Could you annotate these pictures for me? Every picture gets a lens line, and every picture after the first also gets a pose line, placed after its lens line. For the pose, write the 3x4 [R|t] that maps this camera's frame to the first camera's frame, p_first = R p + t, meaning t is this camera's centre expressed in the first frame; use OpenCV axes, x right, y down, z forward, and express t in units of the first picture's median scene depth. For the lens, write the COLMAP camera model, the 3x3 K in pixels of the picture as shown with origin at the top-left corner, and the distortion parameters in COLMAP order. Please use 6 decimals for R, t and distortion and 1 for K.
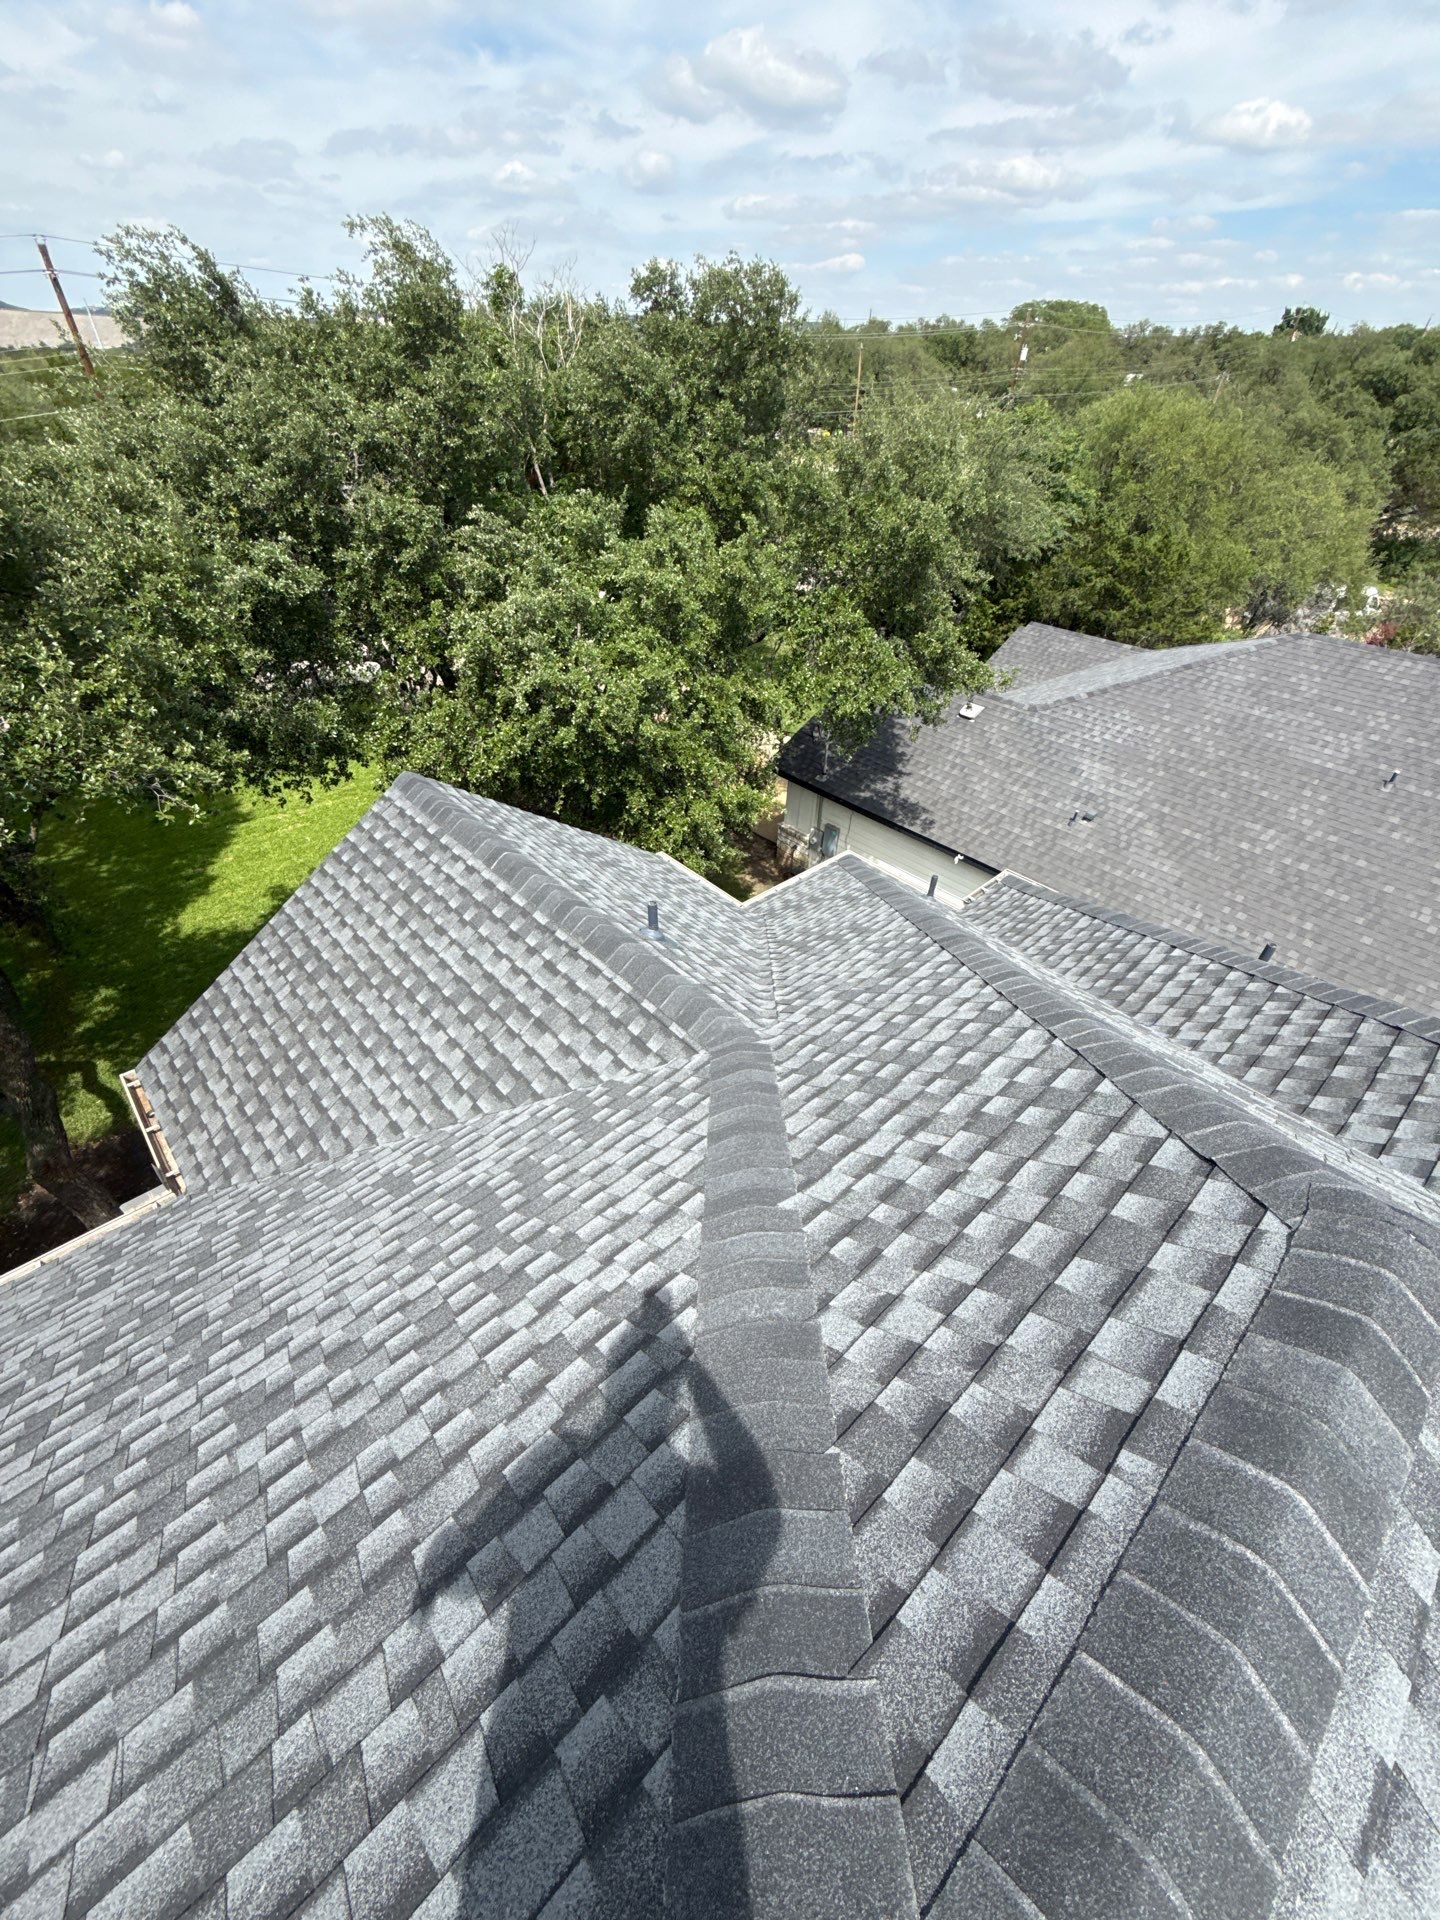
lens RADIAL K [[764.5, 0, 716.5], [0, 764.5, 958.6], [0, 0, 1]] dist [-0.007341, 0.001153]
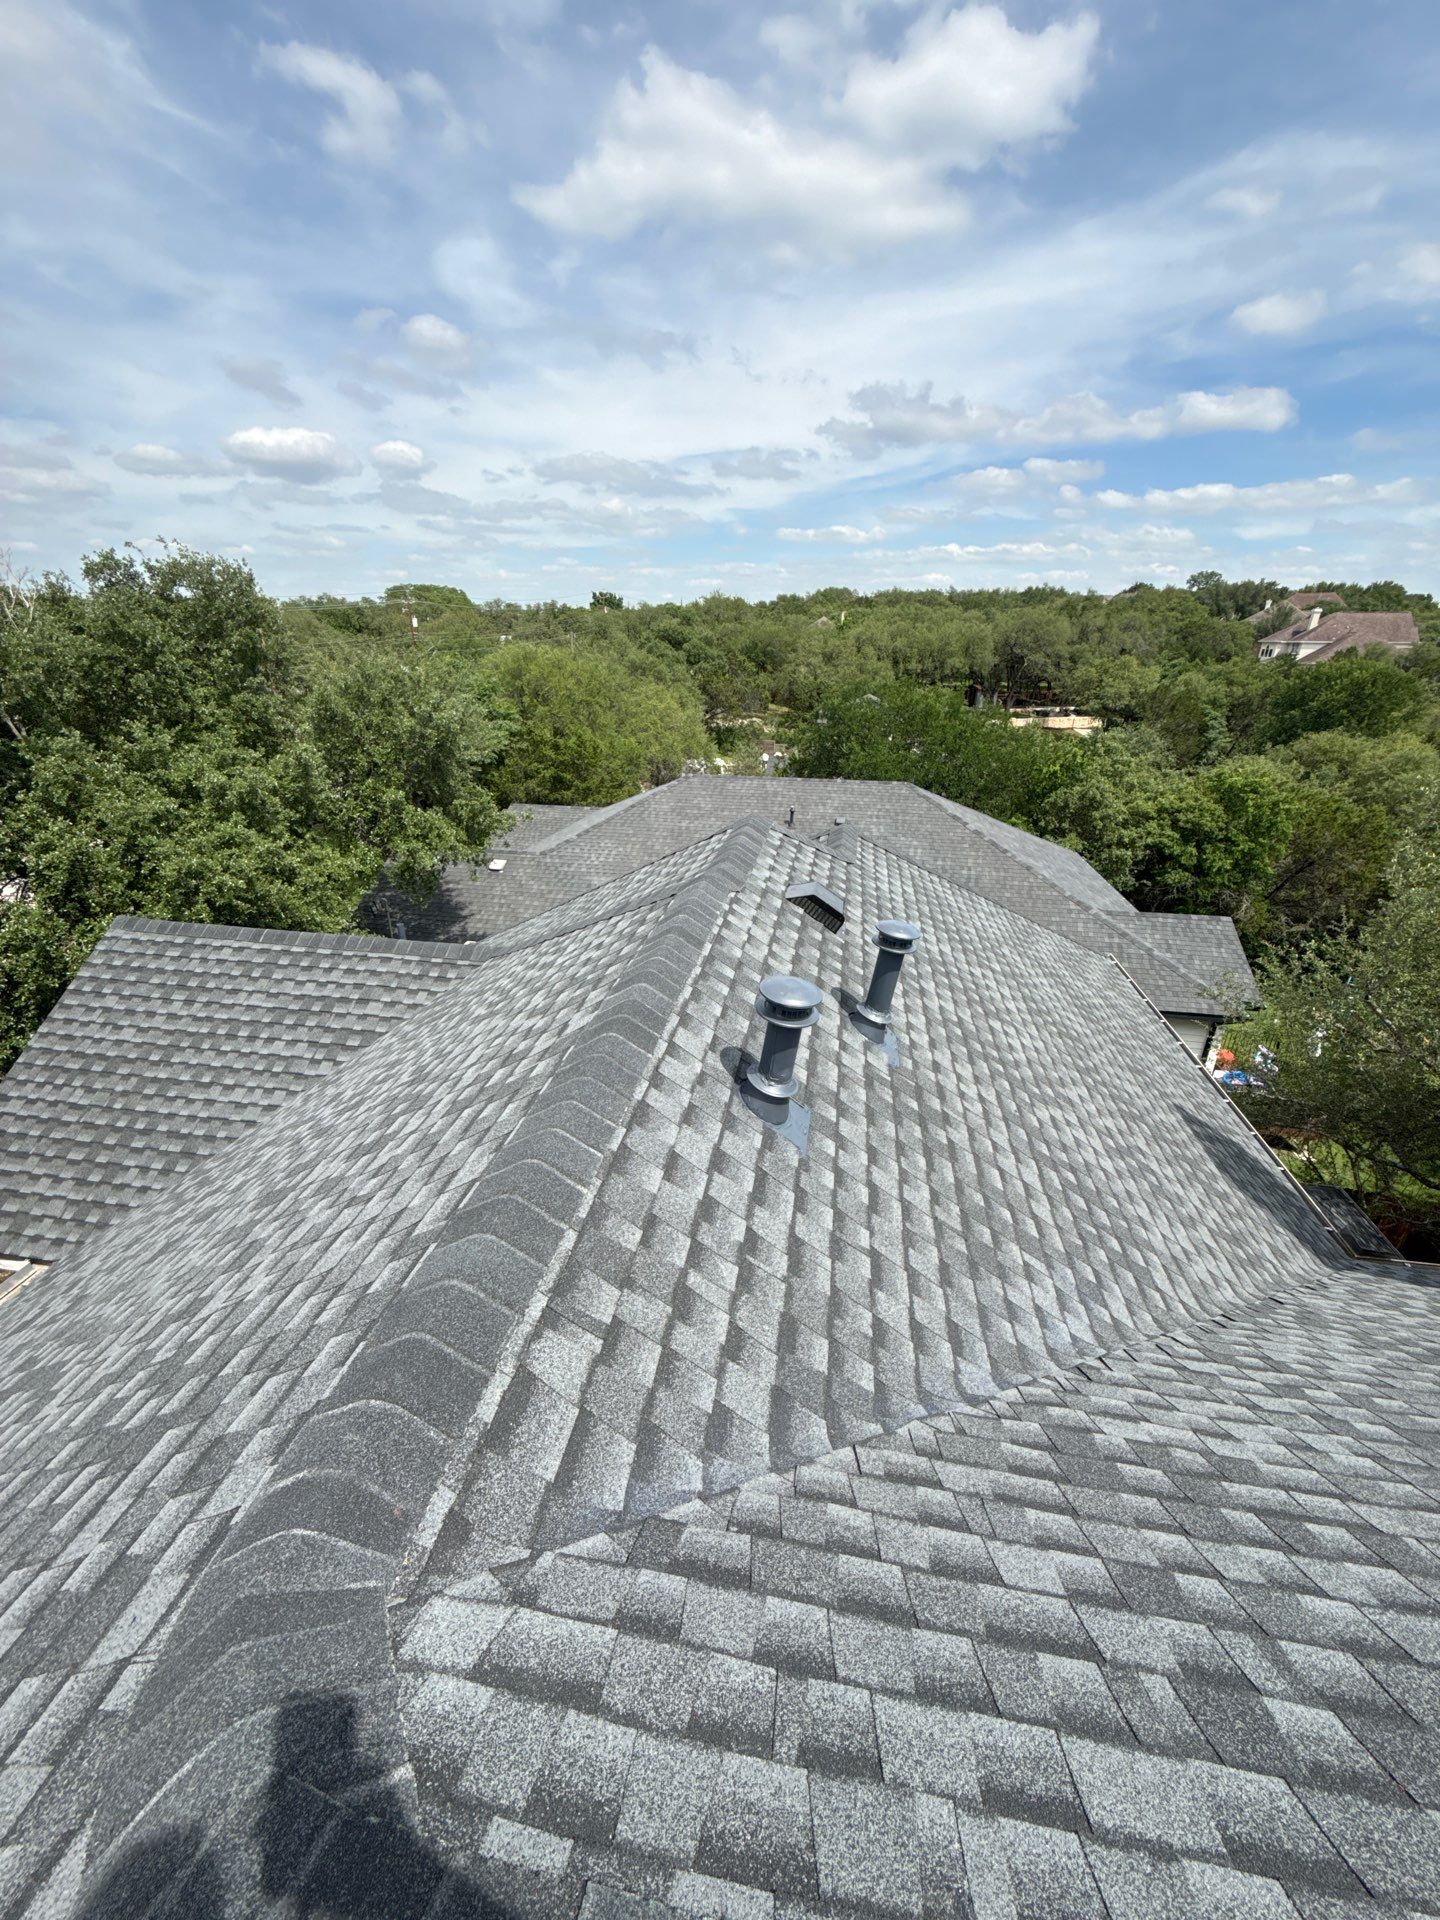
lens RADIAL K [[764.5, 0, 718.9], [0, 764.5, 961.2], [0, 0, 1]] dist [-0.007341, 0.001153]
pose [[0.785200, -0.255424, 0.564110, -0.109262], [0.389143, 0.912150, -0.128645, 0.103421], [-0.481694, 0.320531, 0.815617, -0.123796]]
